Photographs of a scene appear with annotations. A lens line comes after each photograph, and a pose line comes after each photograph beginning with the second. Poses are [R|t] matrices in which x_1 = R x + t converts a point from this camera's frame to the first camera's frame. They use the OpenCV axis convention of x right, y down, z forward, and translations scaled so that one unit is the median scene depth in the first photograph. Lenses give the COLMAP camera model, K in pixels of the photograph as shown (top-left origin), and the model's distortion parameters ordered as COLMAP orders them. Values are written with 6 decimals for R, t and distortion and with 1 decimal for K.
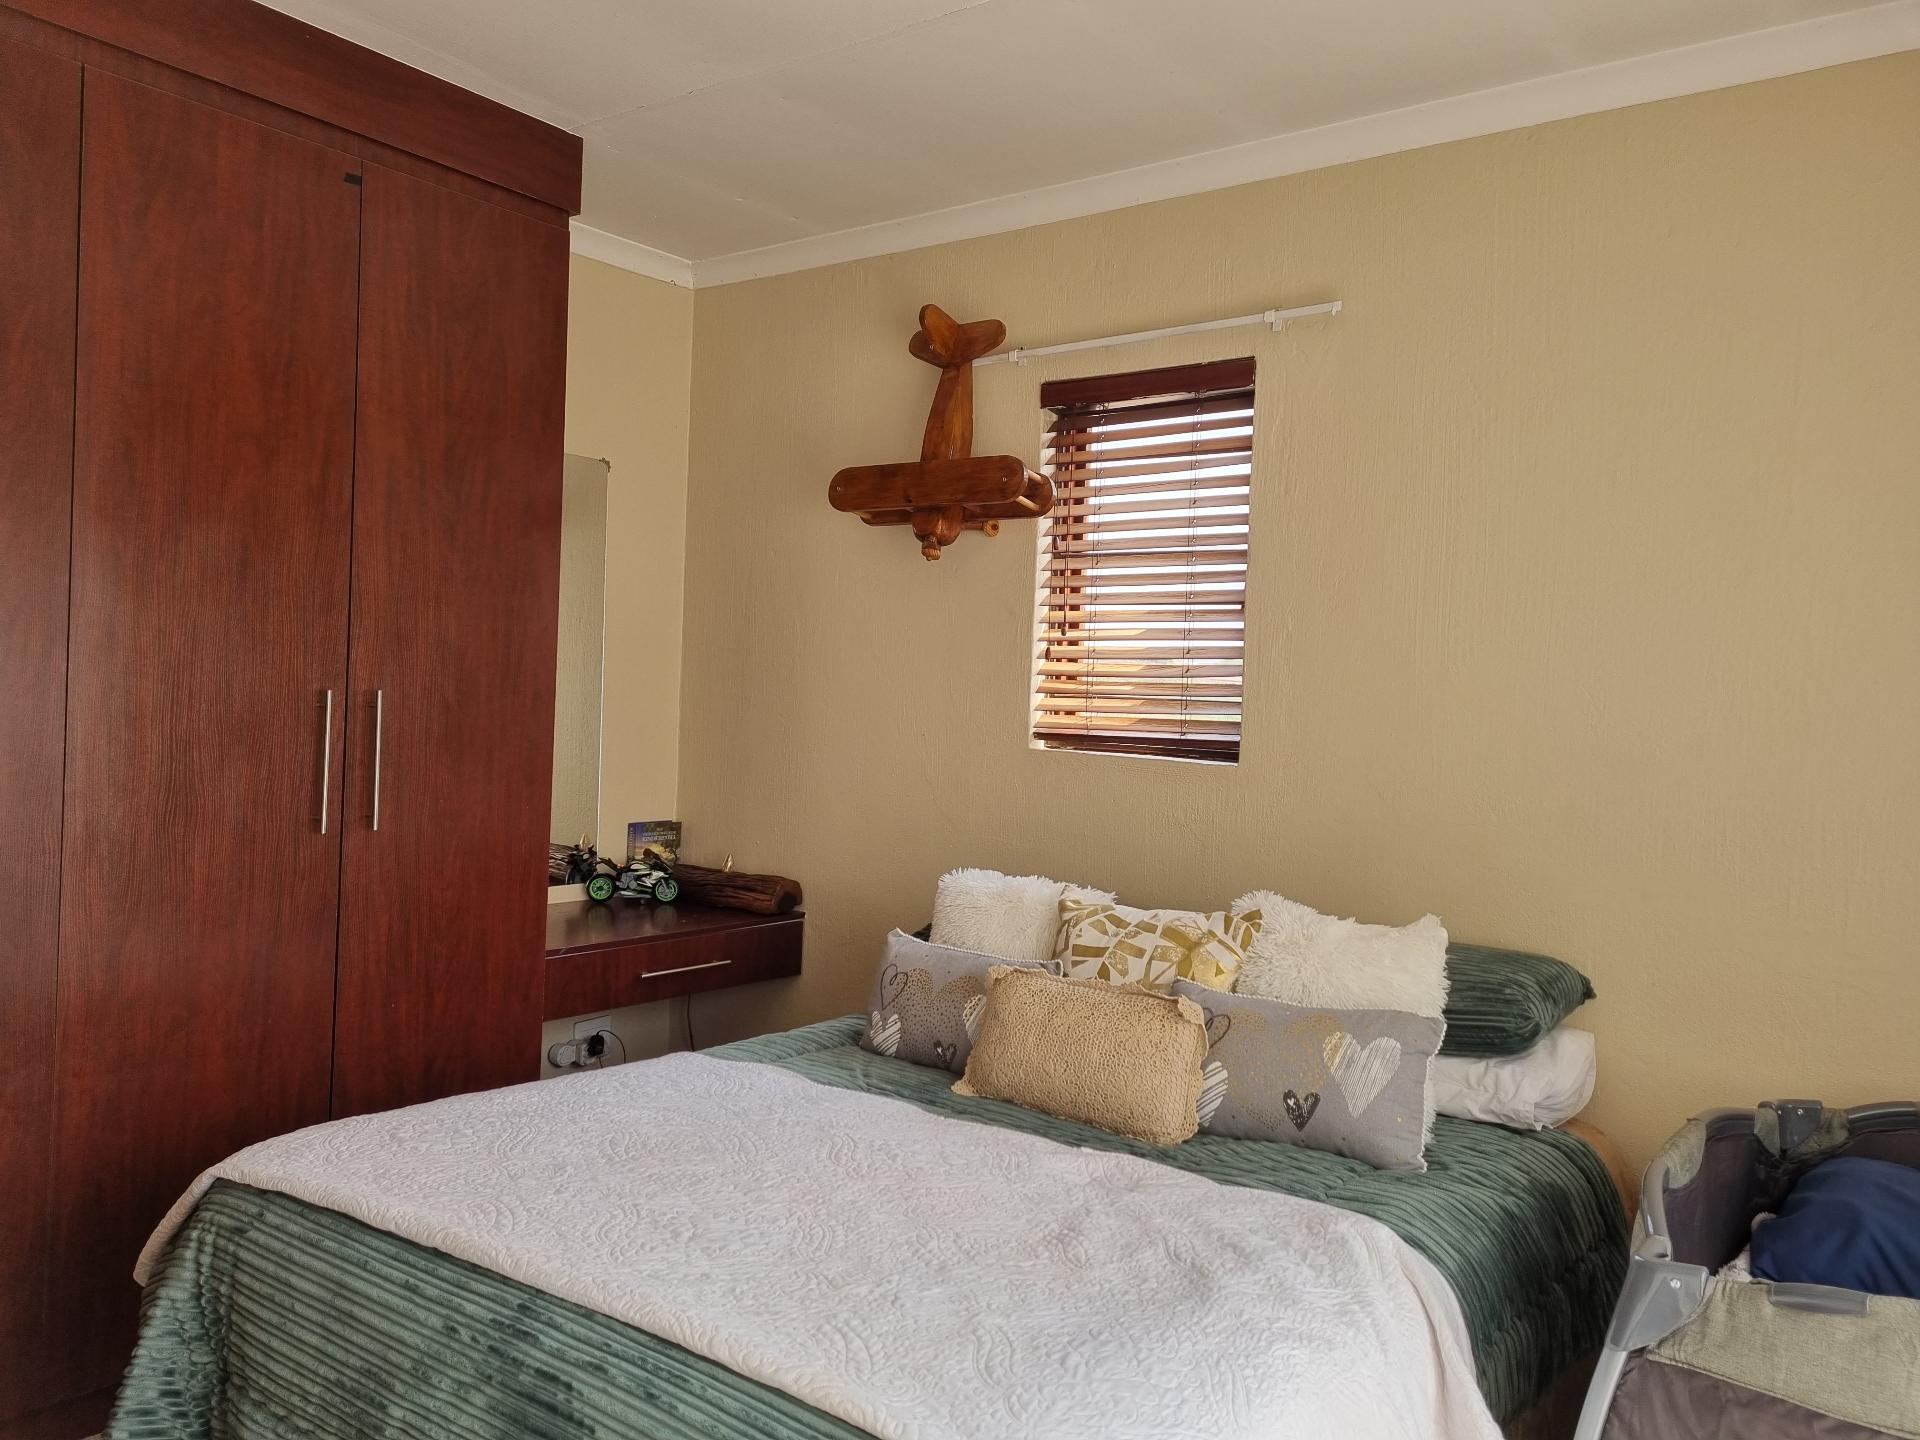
lens RADIAL K [[1438.6, 0, 958.4], [0, 1438.6, 725.7], [0, 0, 1]] dist [0.071233, -0.055342]
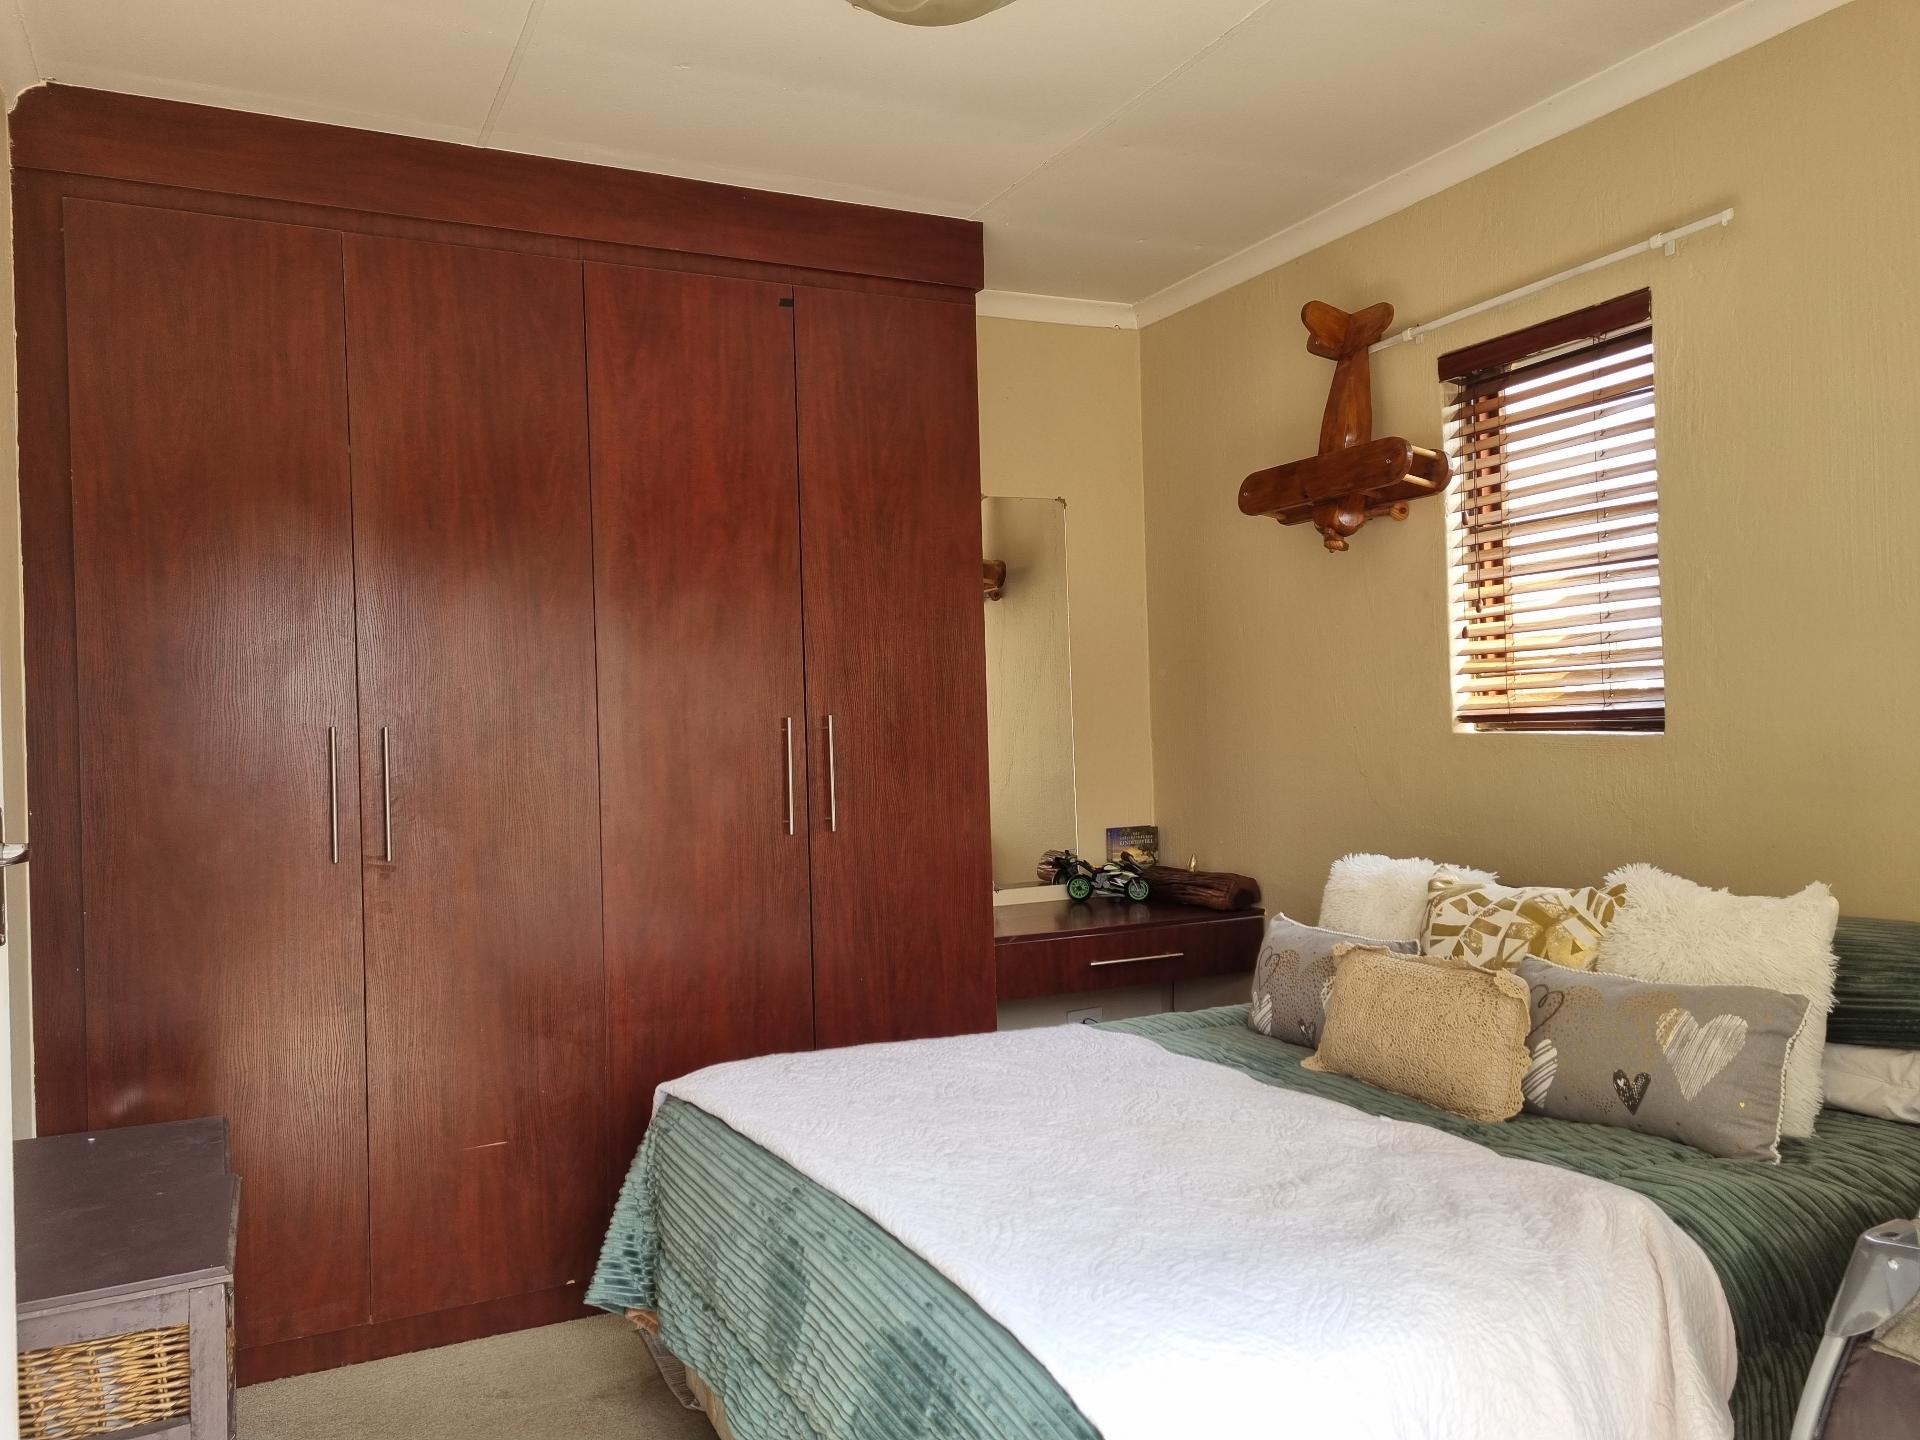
lens RADIAL K [[1456.6, 0, 974.1], [0, 1456.6, 721.0], [0, 0, 1]] dist [0.070108, -0.054473]
pose [[0.891596, -0.069195, -0.447513, 0.258349], [0.057280, 0.997552, -0.040120, 0.036975], [0.449194, 0.010137, 0.893377, -0.028878]]
